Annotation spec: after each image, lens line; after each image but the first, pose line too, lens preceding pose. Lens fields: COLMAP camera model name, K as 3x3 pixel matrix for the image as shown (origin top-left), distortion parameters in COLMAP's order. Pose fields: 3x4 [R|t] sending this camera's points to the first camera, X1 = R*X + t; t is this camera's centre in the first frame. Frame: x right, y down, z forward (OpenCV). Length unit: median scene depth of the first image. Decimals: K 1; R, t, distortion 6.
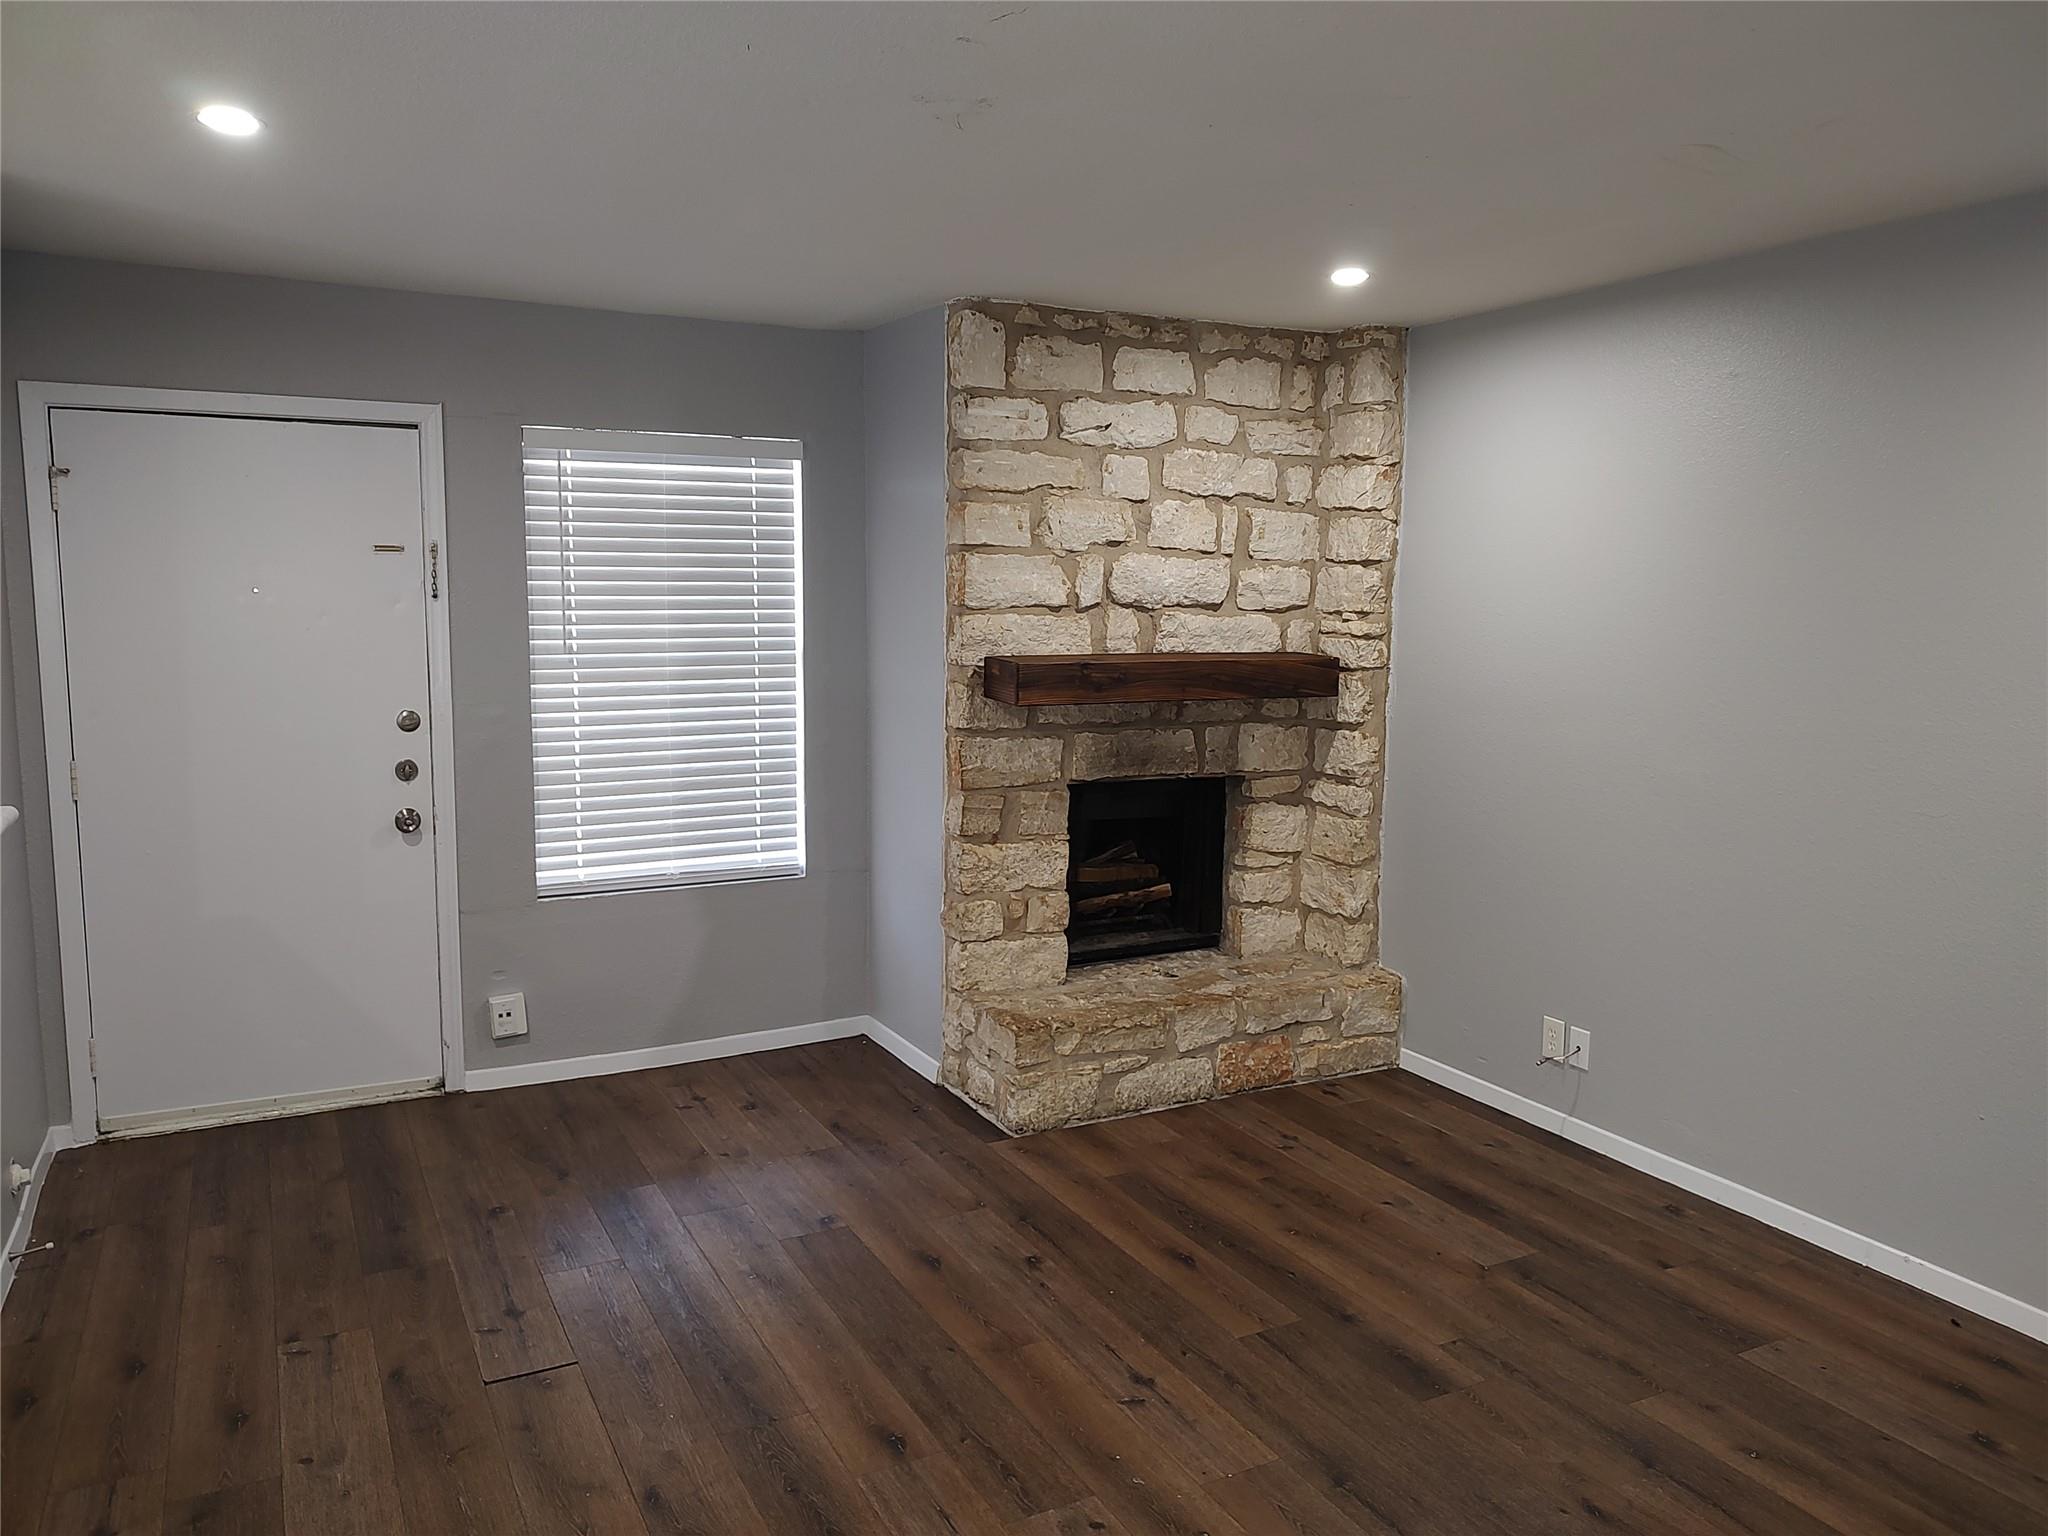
lens RADIAL K [[1451.3, 0, 1019.3], [0, 1451.3, 762.7], [0, 0, 1]] dist [0.038974, -0.041320]
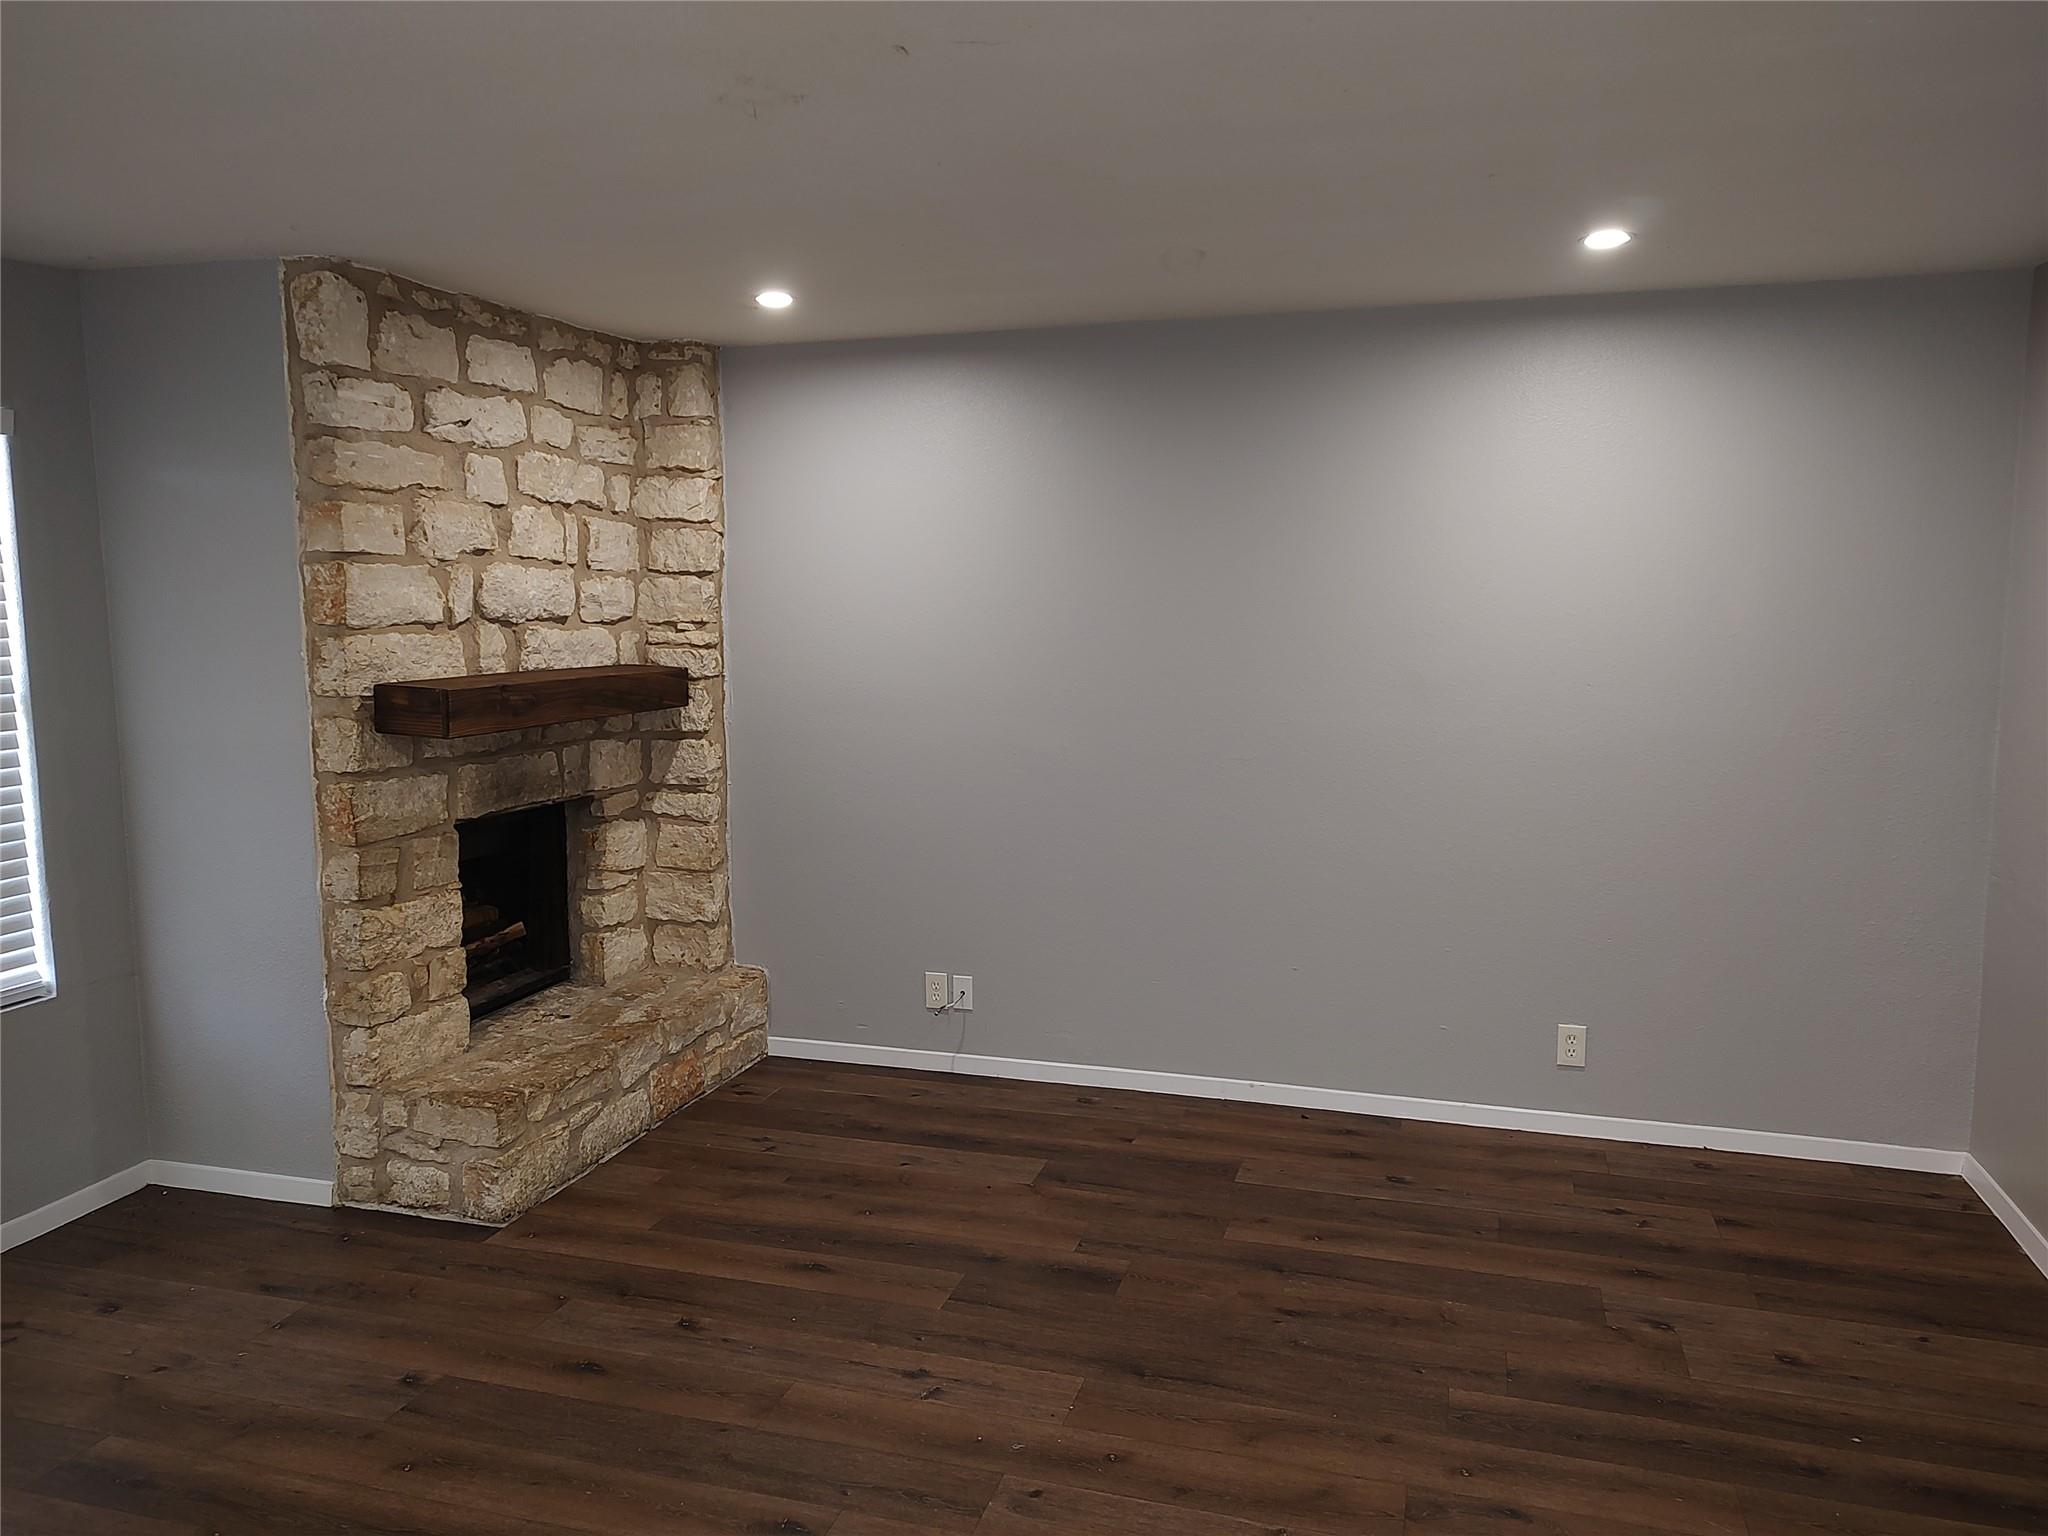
lens RADIAL K [[1451.3, 0, 1020.1], [0, 1451.3, 765.5], [0, 0, 1]] dist [0.038974, -0.041320]
pose [[0.707531, -0.096091, 0.700119, -0.352094], [0.098152, 0.994472, 0.037299, -0.021086], [-0.699833, 0.042328, 0.713051, 0.131117]]
